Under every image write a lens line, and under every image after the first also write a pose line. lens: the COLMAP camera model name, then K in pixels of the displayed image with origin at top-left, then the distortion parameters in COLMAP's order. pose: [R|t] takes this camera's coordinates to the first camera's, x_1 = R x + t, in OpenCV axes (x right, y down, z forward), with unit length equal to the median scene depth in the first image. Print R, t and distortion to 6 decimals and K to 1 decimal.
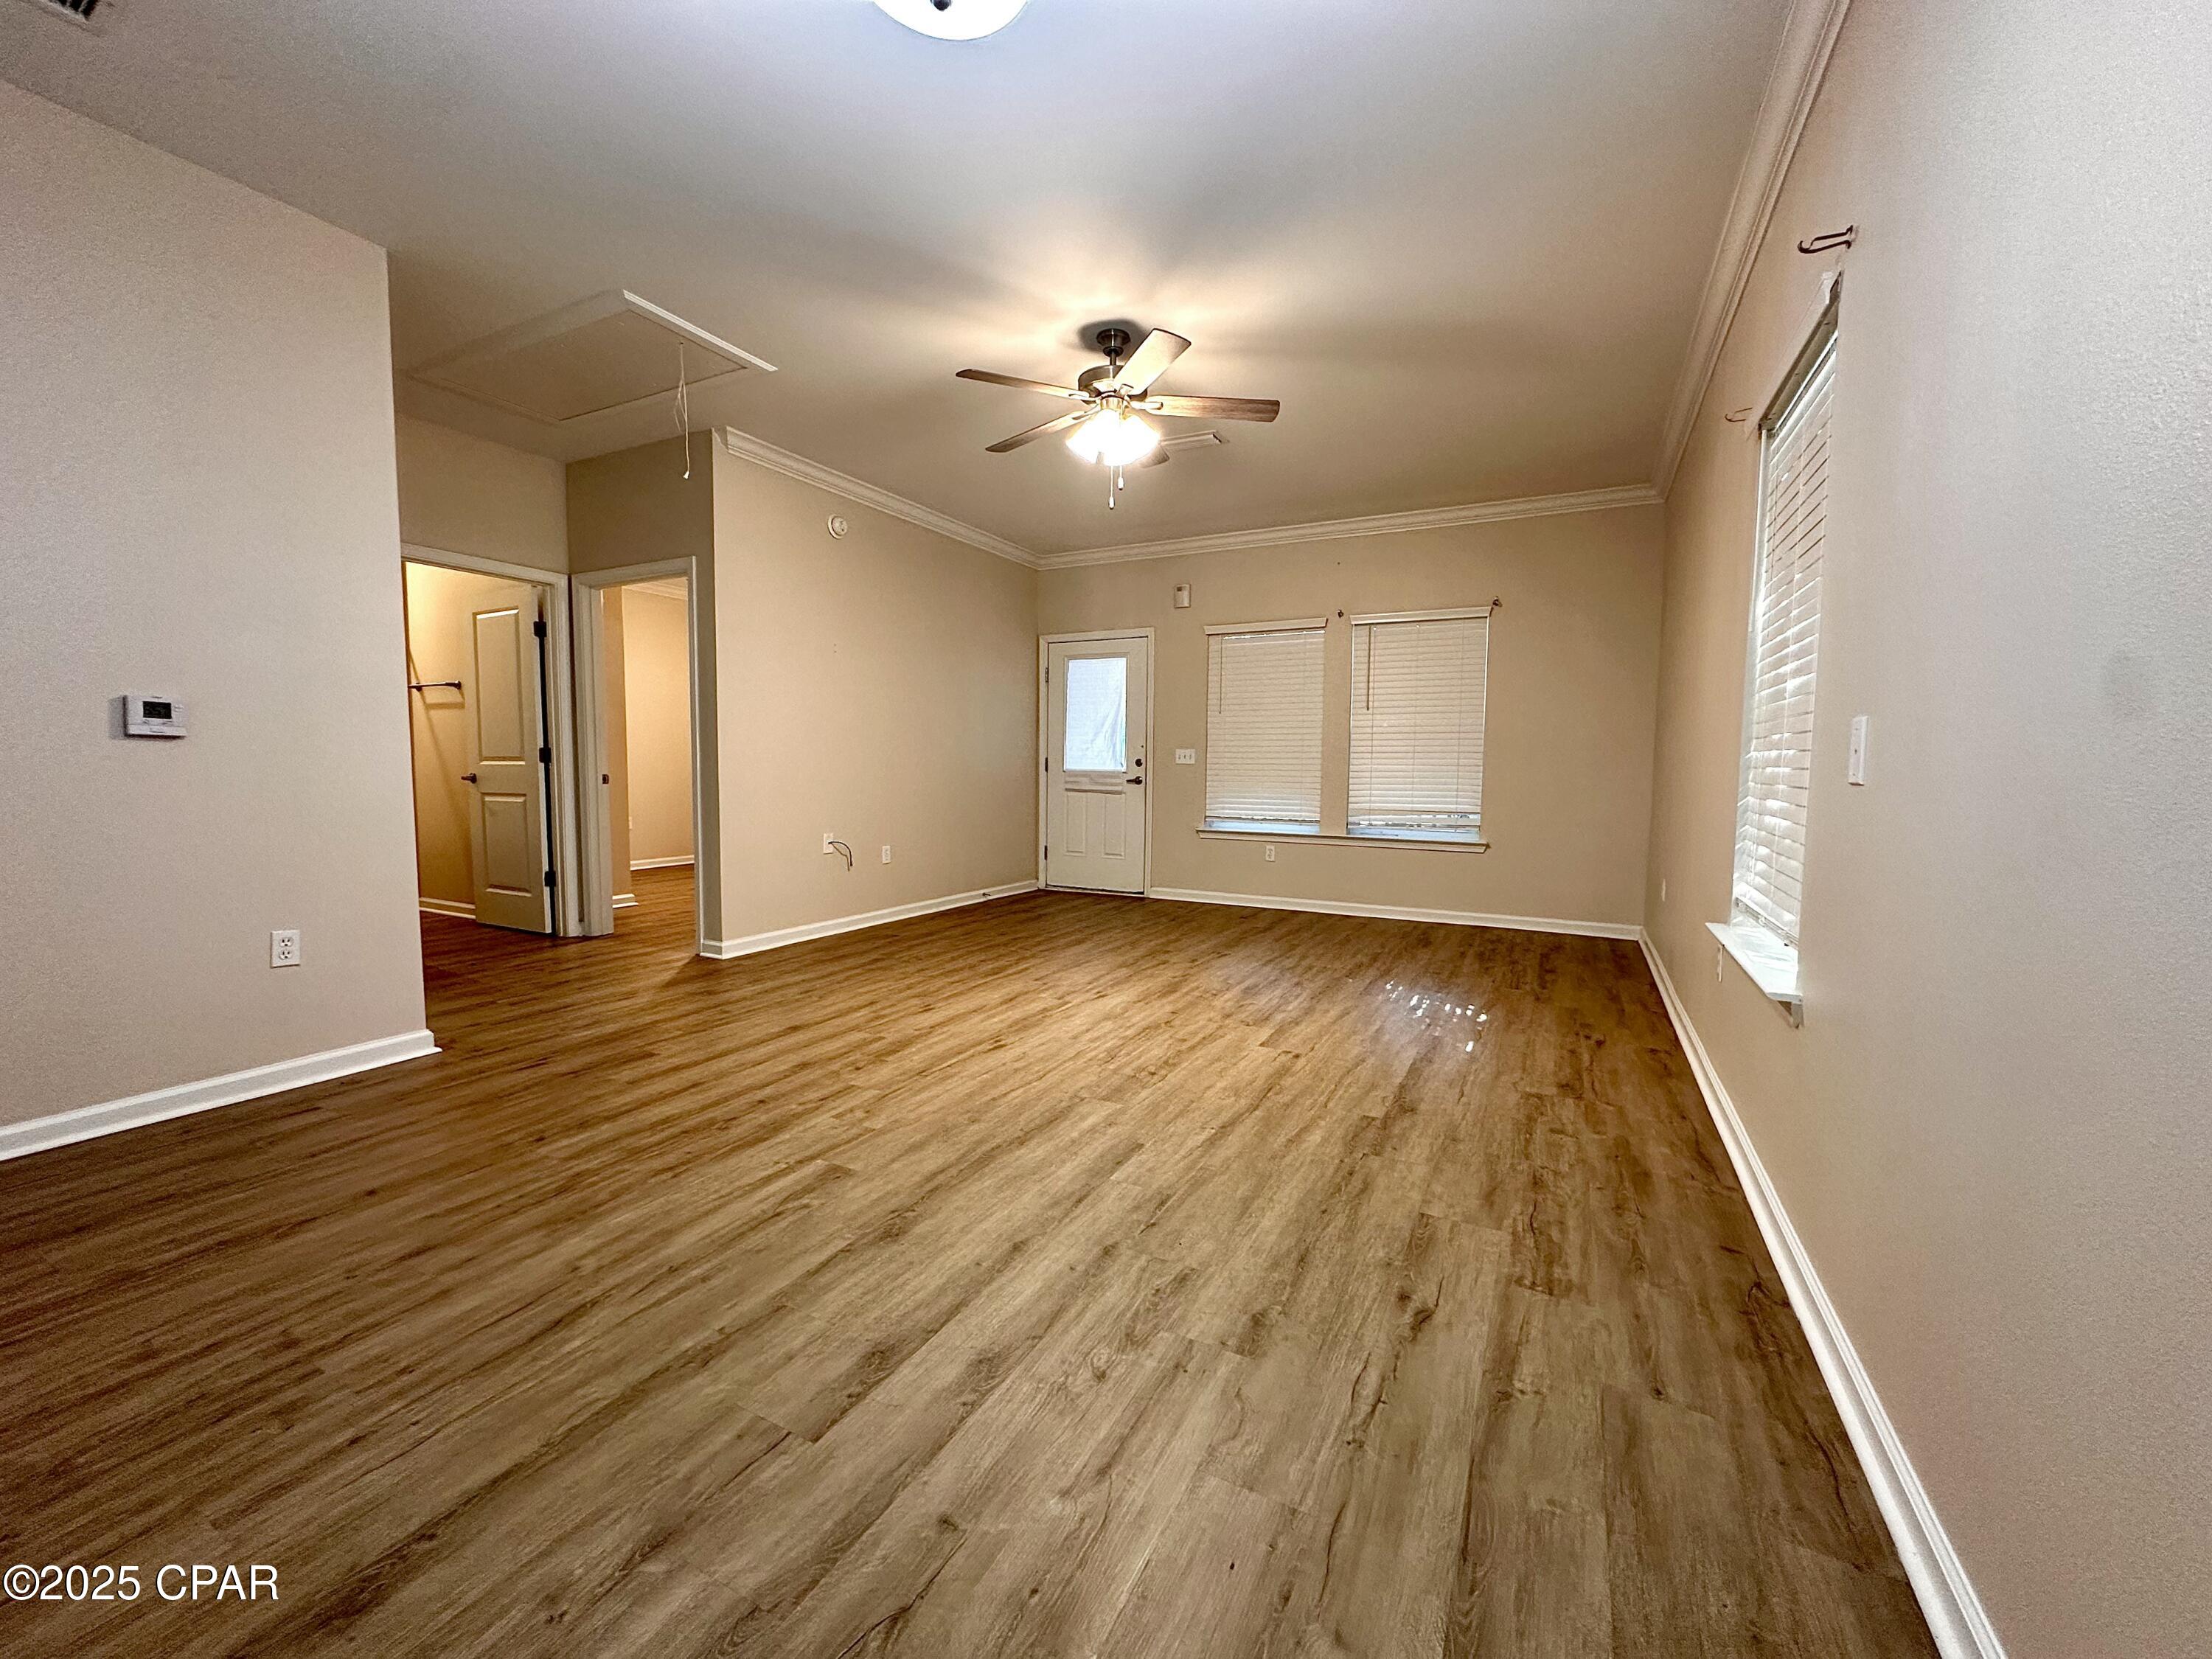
lens RADIAL K [[879.0, 0, 1106.0], [0, 879.0, 829.5], [0, 0, 1]] dist [-0.004490, -0.000371]
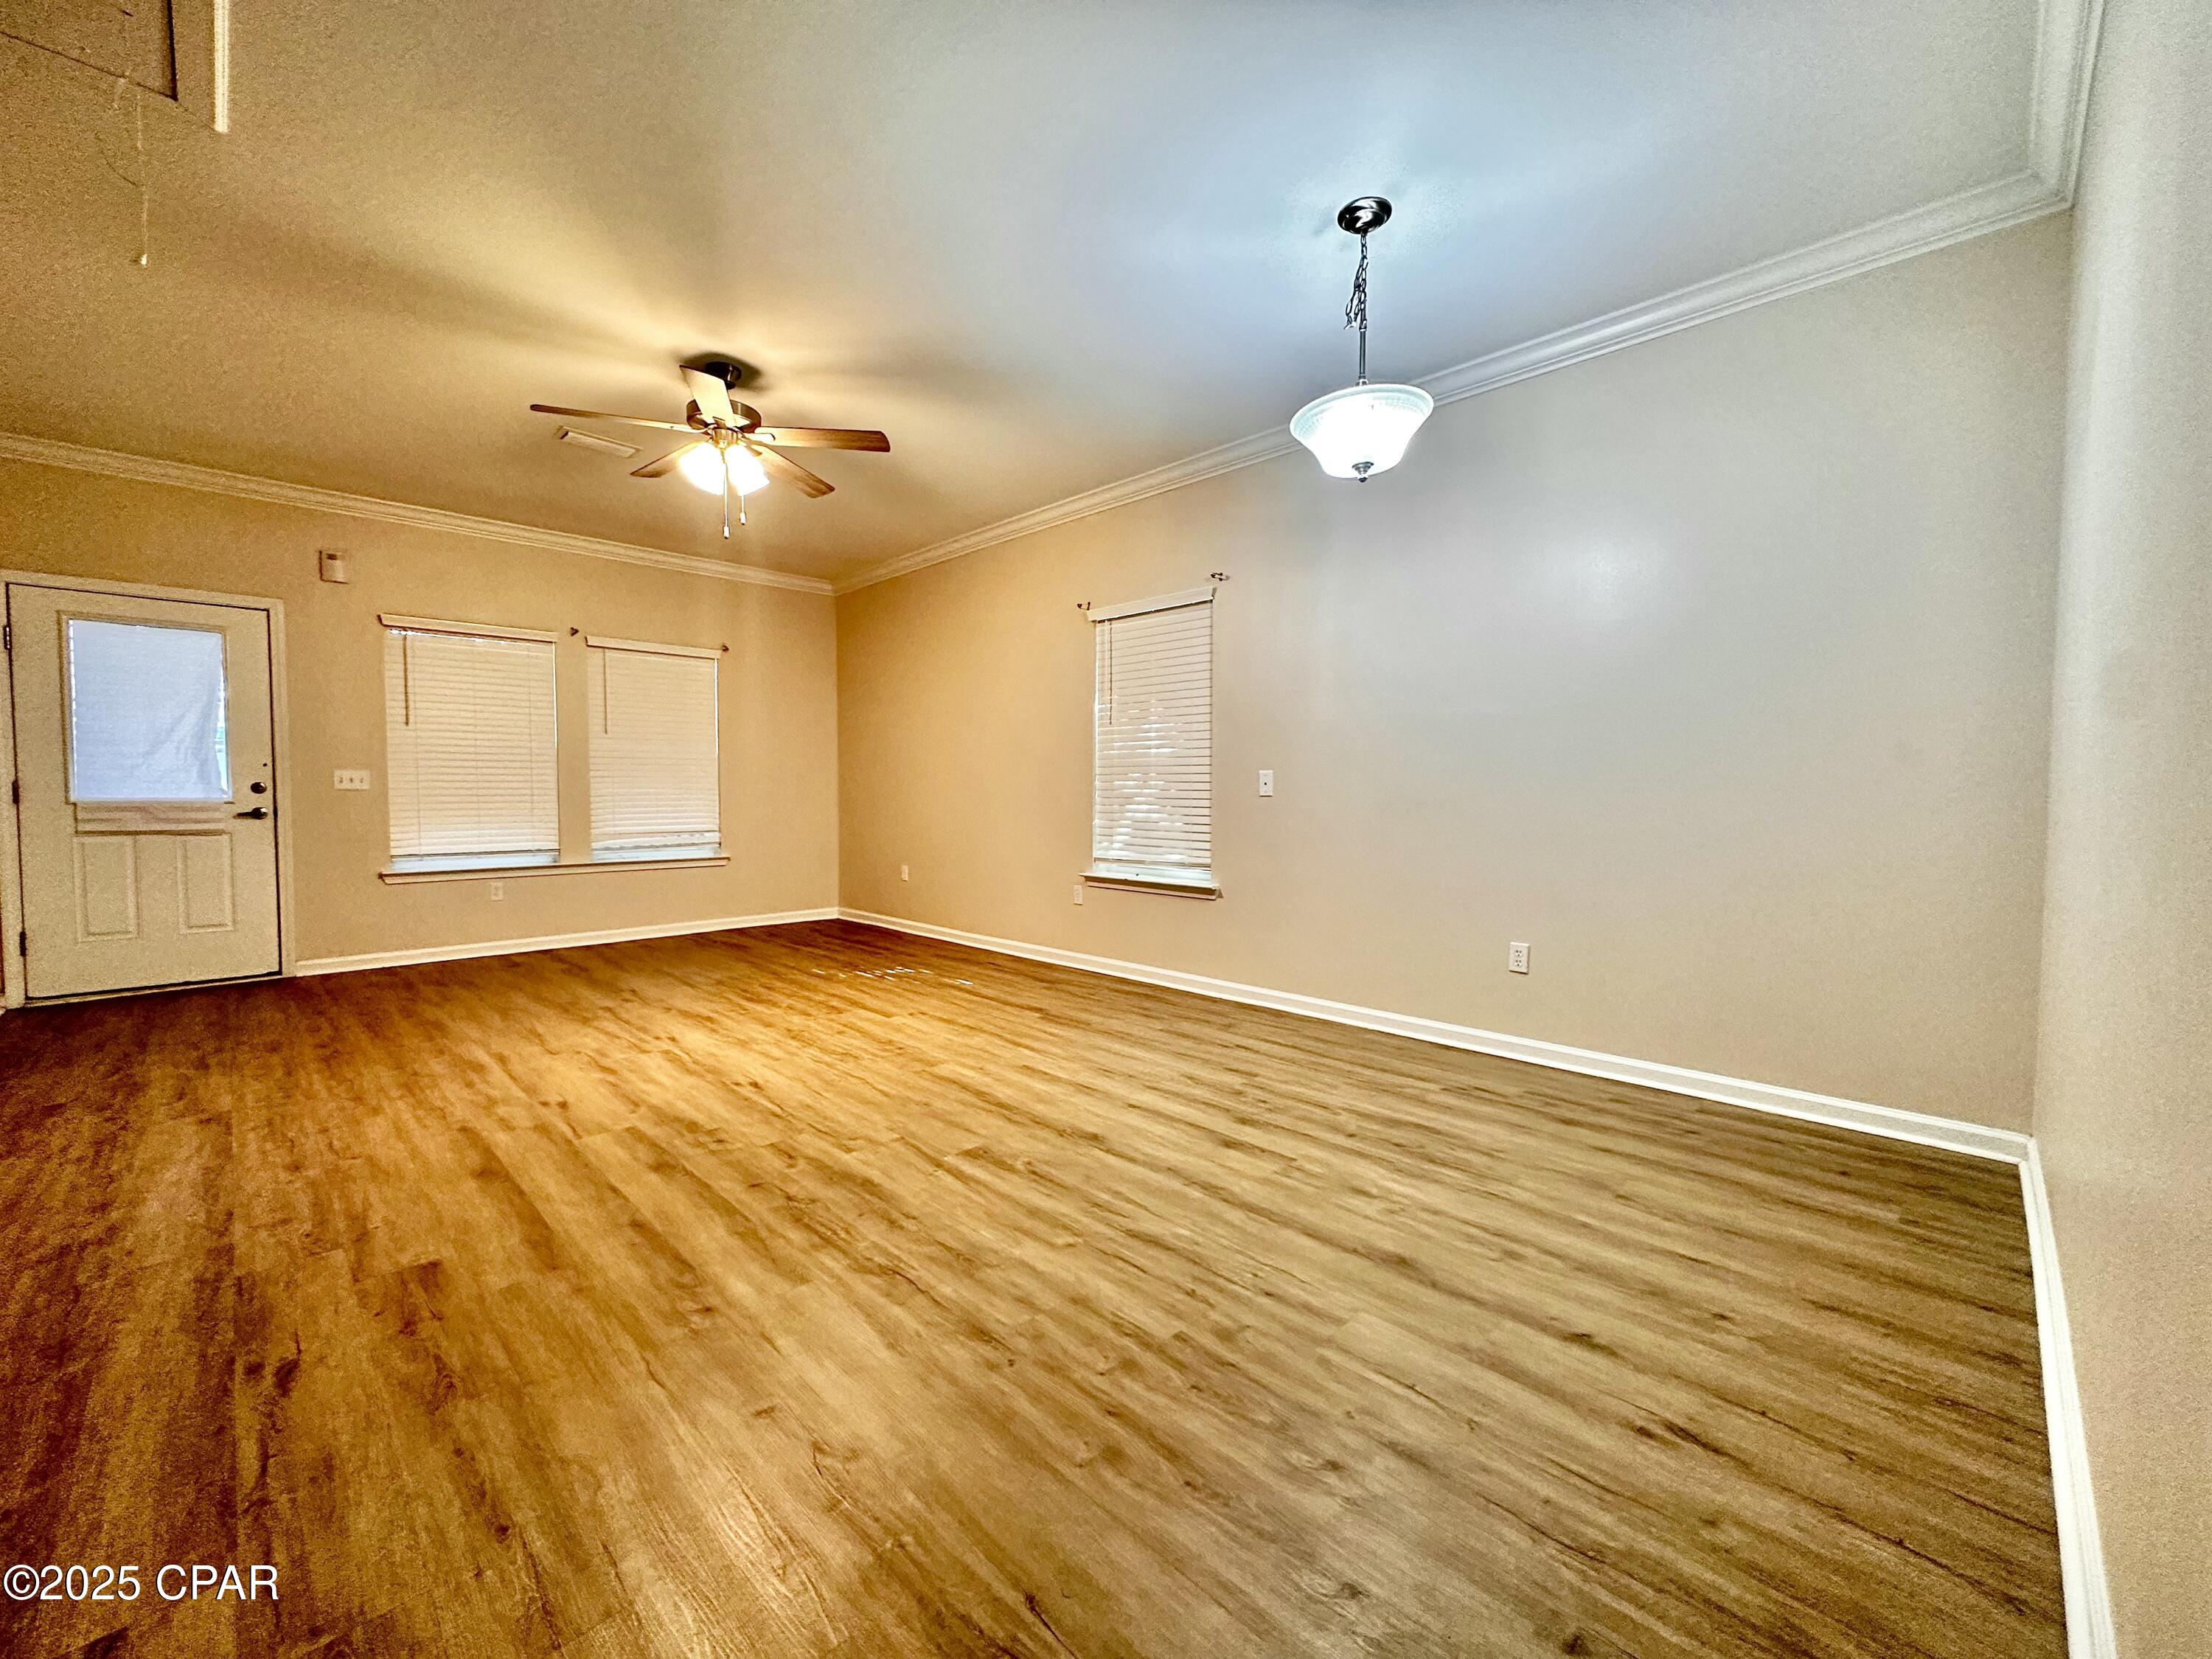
lens RADIAL K [[879.0, 0, 1106.0], [0, 879.0, 829.5], [0, 0, 1]] dist [-0.004490, -0.000371]
pose [[0.300496, -0.051816, 0.952375, -0.959053], [0.073552, 0.996809, 0.031026, -0.034907], [-0.950943, 0.060726, 0.303348, 0.342842]]
